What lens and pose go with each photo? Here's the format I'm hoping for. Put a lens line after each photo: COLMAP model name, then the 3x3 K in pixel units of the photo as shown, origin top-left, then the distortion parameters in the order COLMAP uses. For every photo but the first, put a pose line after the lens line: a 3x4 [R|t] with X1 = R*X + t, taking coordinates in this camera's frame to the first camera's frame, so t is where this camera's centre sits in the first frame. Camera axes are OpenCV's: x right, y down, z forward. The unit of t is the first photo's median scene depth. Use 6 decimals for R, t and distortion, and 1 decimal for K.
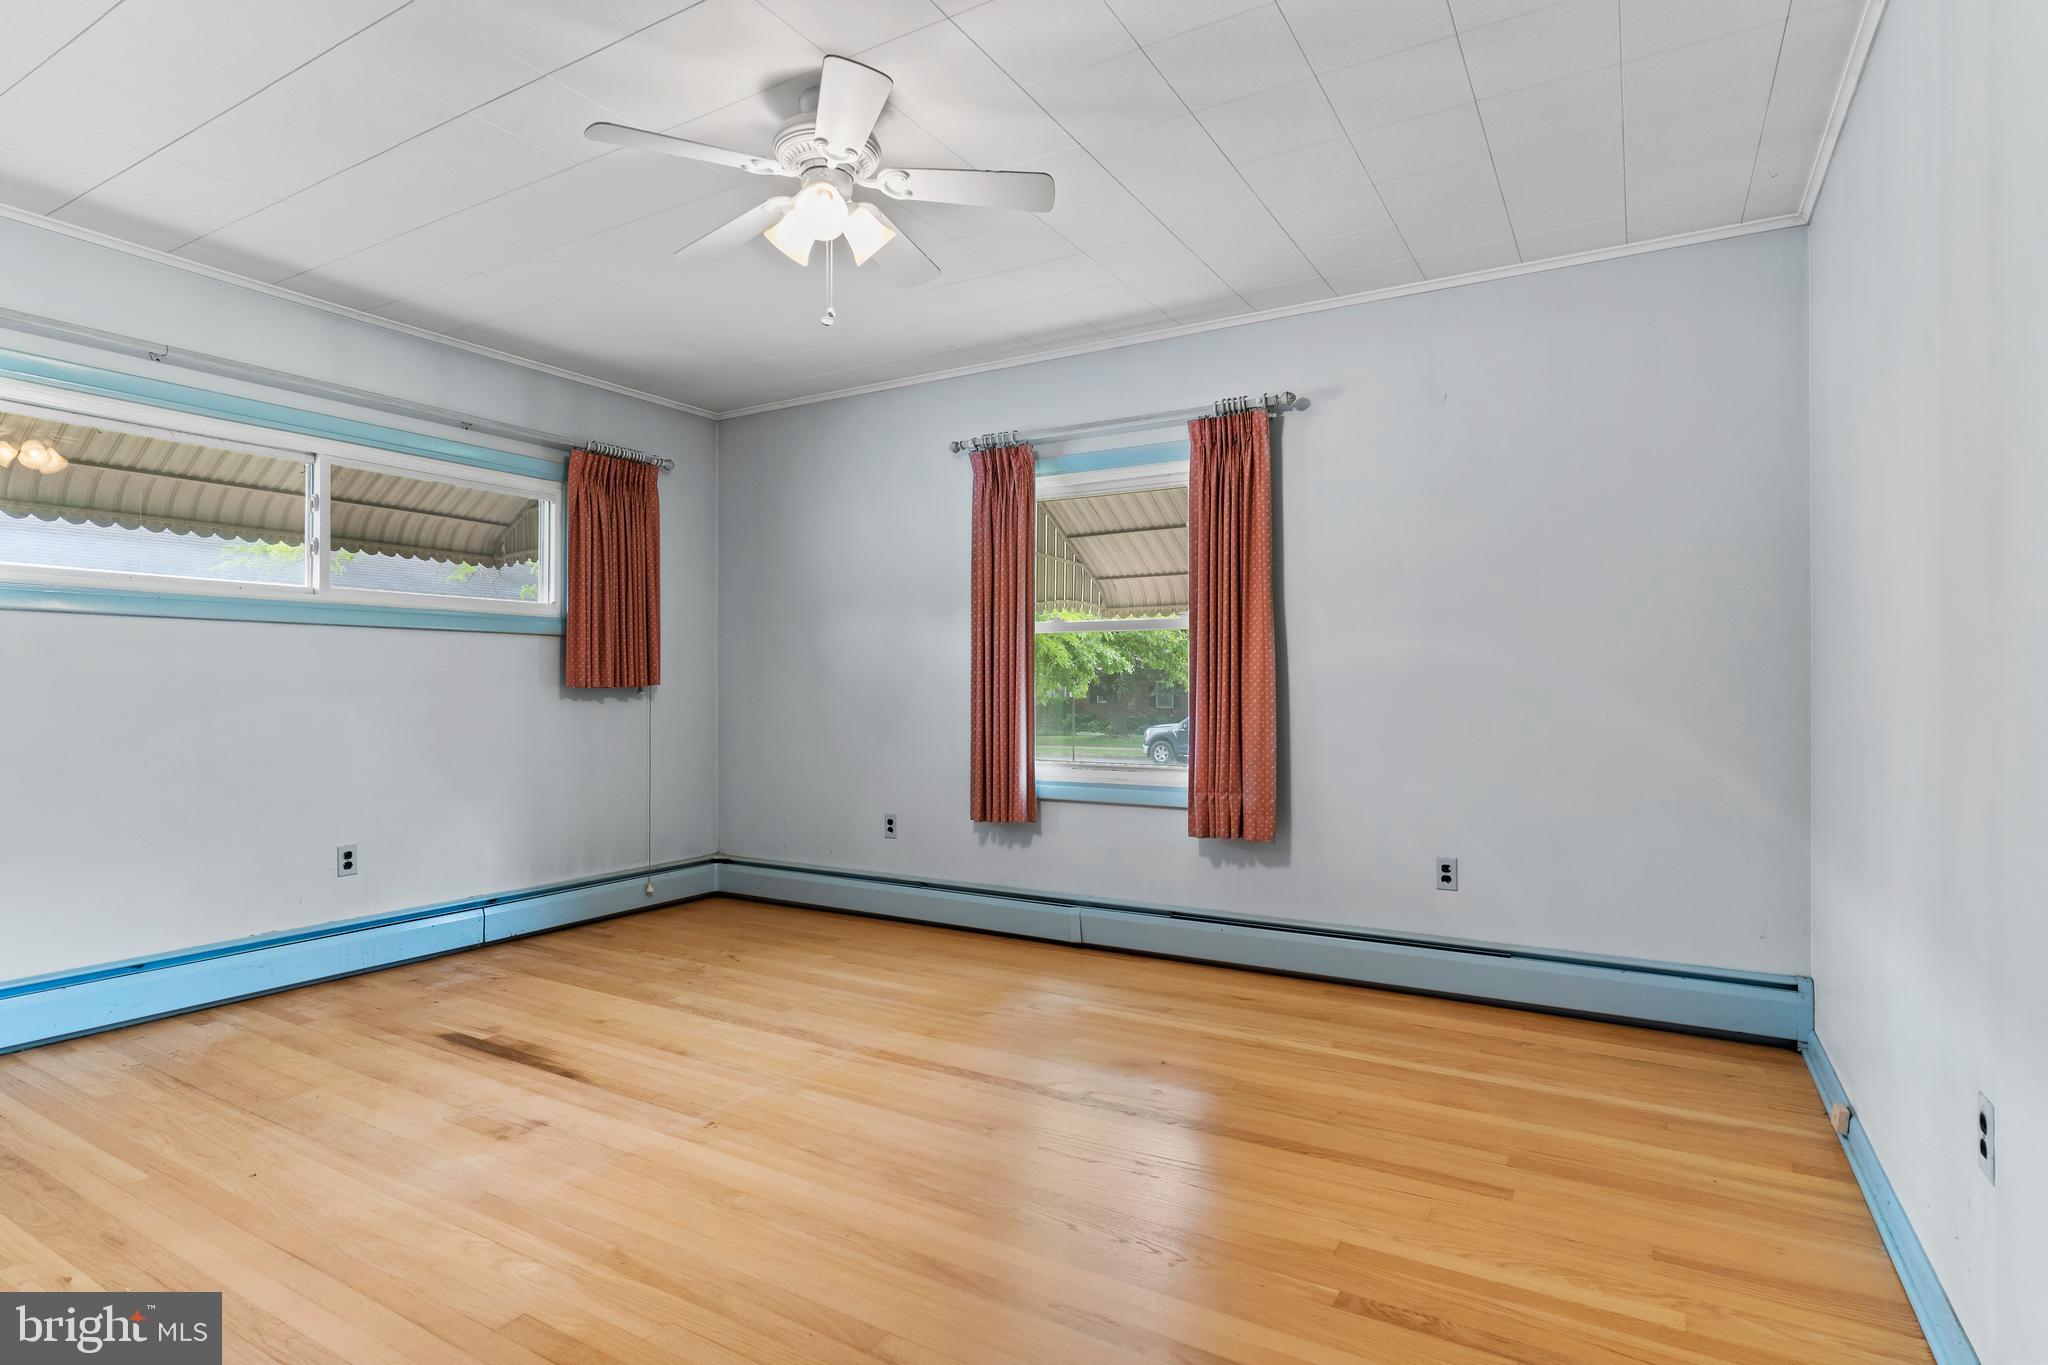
lens RADIAL K [[1065.6, 0, 1024.0], [0, 1065.6, 682.5], [0, 0, 1]] dist [-0.004000, 0.000102]
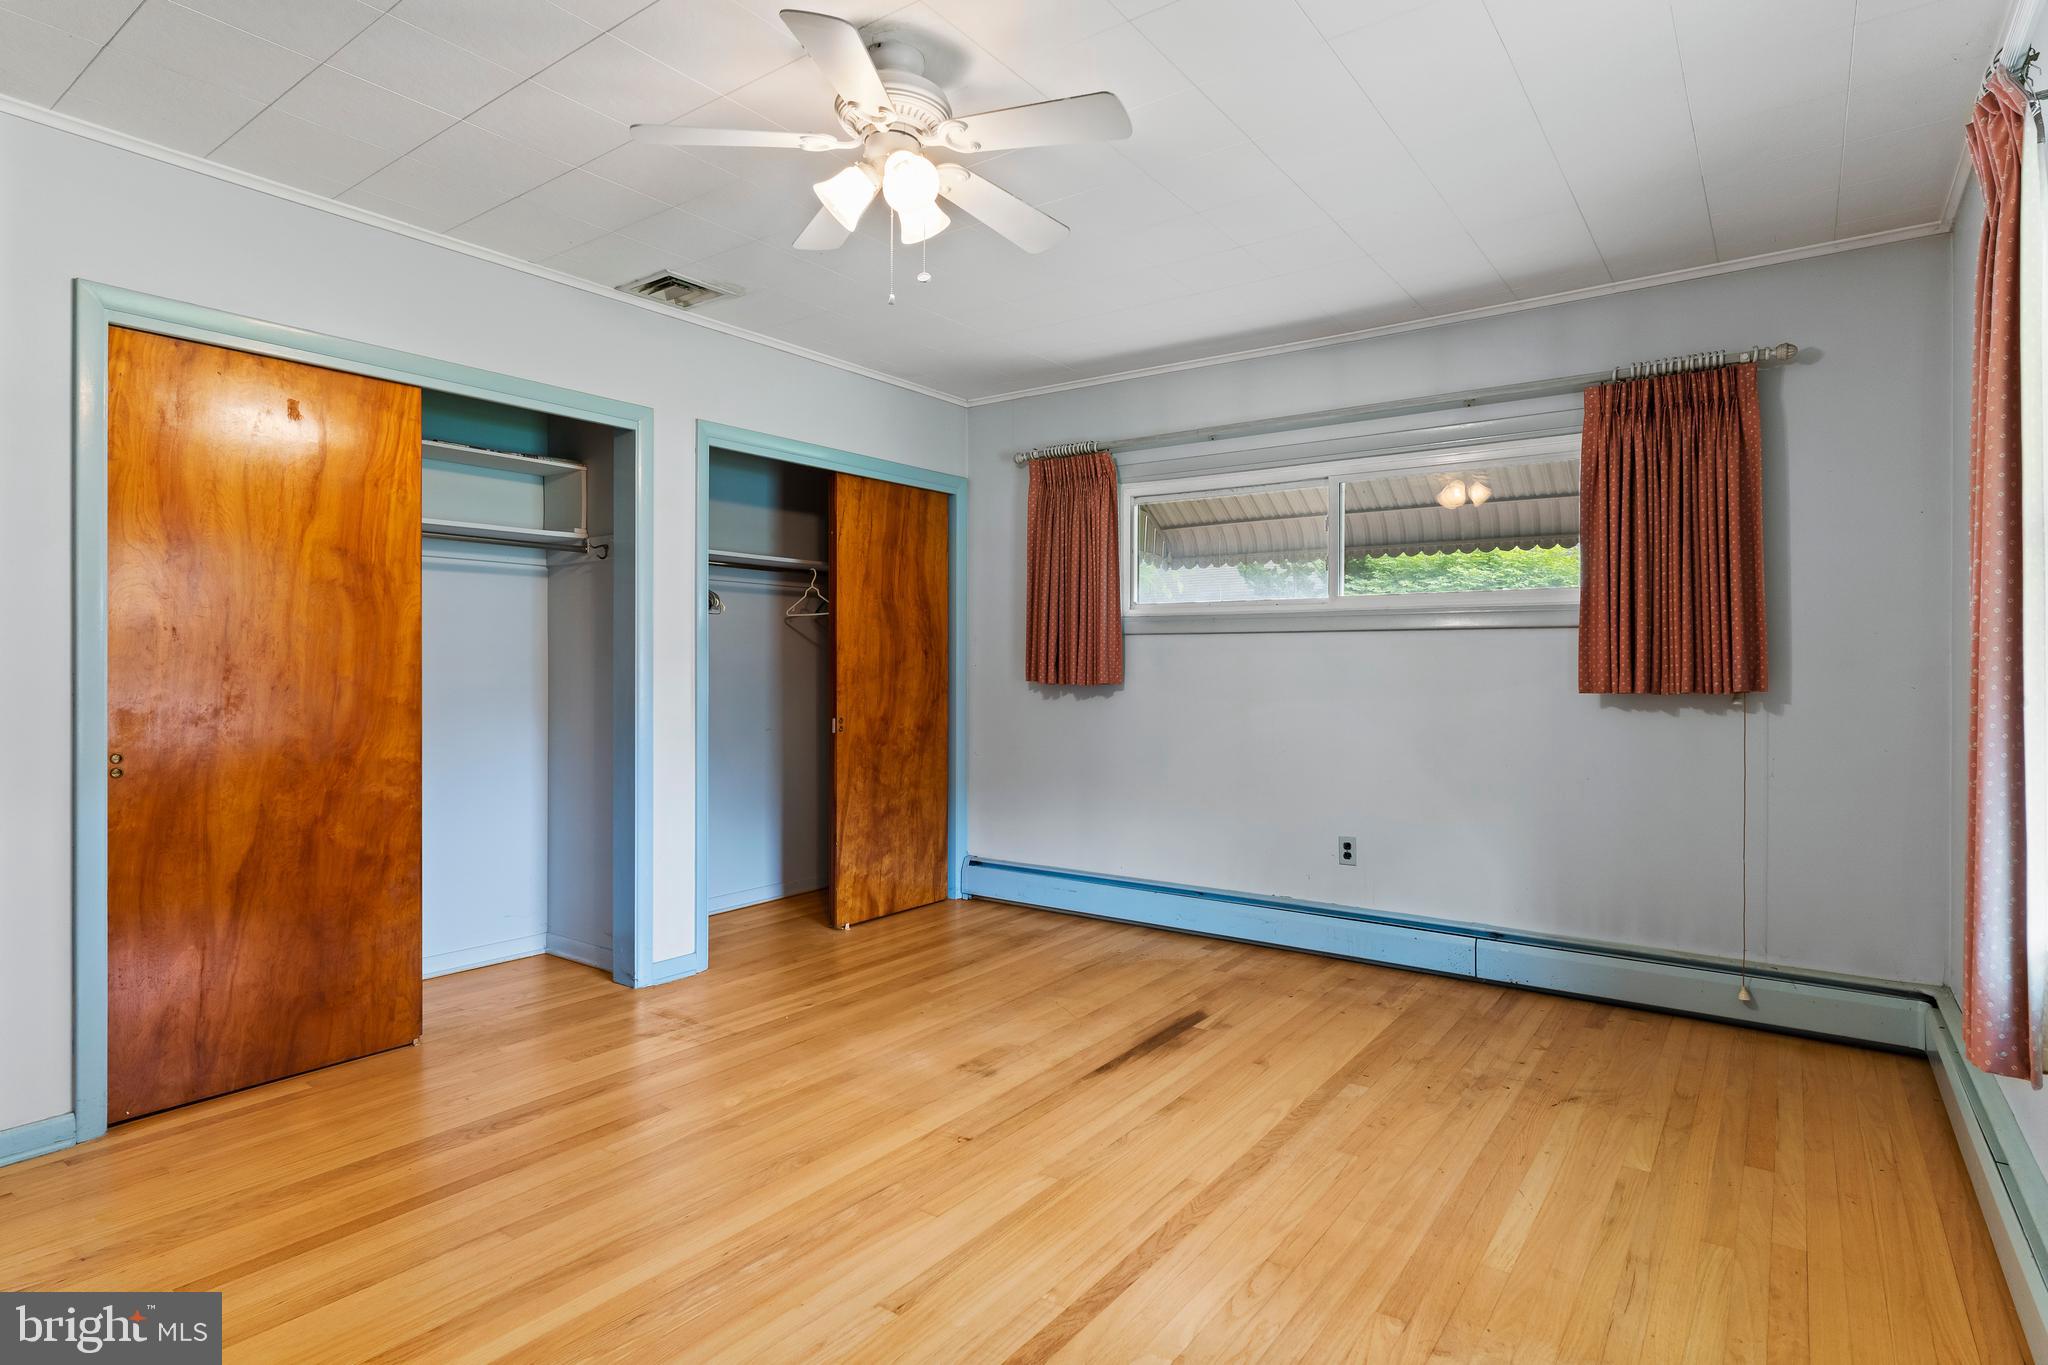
lens RADIAL K [[1065.6, 0, 1024.0], [0, 1065.6, 682.5], [0, 0, 1]] dist [-0.004000, 0.000102]
pose [[-0.093614, 0.007781, -0.995578, 0.516357], [-0.005855, 0.999948, 0.008366, -0.009516], [0.995591, 0.006612, -0.093564, 0.882834]]
